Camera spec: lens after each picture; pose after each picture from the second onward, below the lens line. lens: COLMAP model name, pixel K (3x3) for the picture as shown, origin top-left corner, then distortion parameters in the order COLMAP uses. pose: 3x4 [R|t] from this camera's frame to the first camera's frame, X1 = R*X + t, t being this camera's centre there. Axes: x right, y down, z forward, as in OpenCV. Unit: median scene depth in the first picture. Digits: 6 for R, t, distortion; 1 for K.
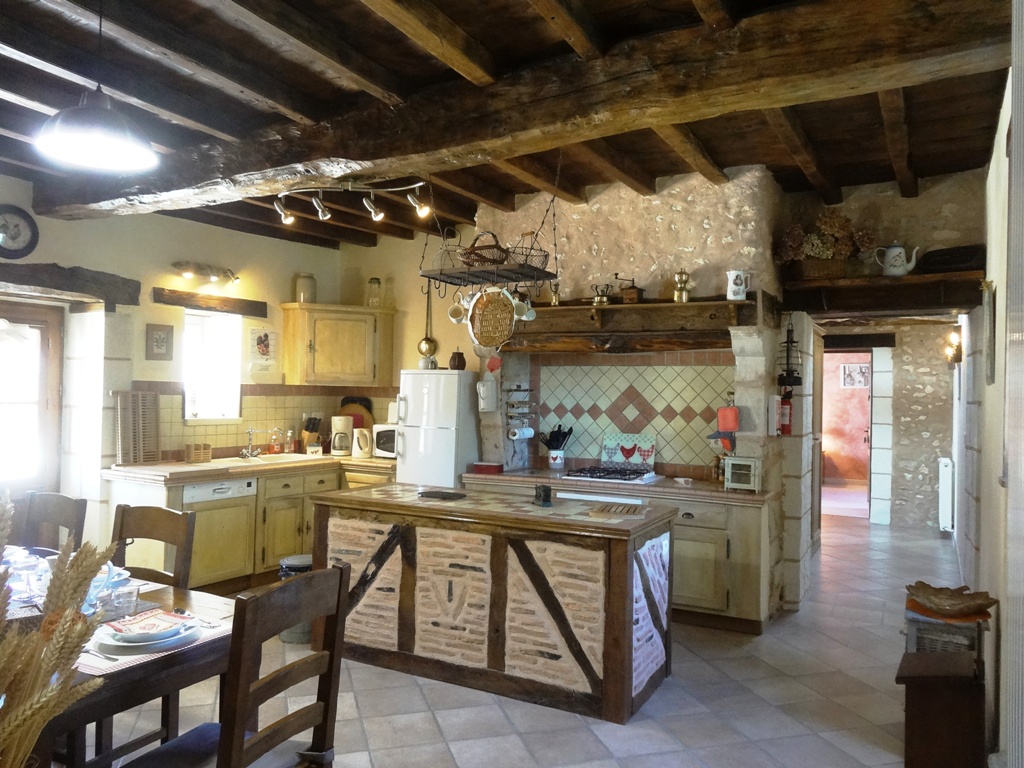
lens RADIAL K [[752.3, 0, 513.6], [0, 752.3, 383.2], [0, 0, 1]] dist [-0.000637, 0.000287]
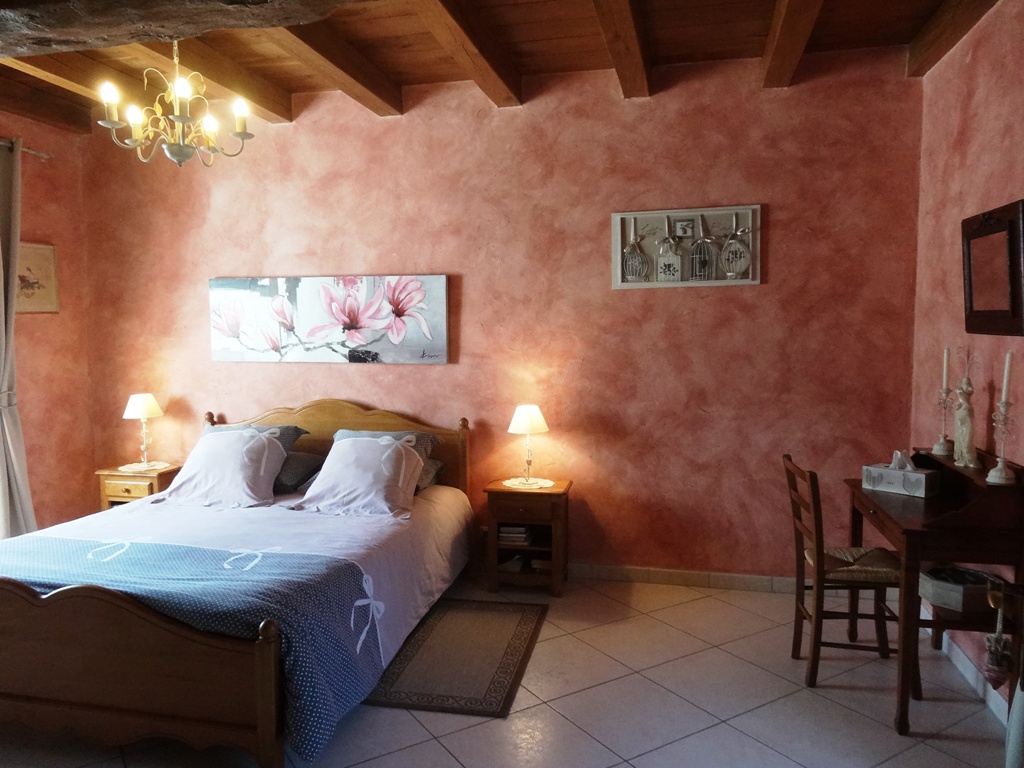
lens RADIAL K [[752.3, 0, 511.3], [0, 752.3, 382.5], [0, 0, 1]] dist [-0.000637, 0.000287]
pose [[0.954705, -0.046733, 0.293860, 0.299017], [0.019350, 0.995250, 0.095410, 0.014661], [-0.296923, -0.085402, 0.951075, 0.708172]]
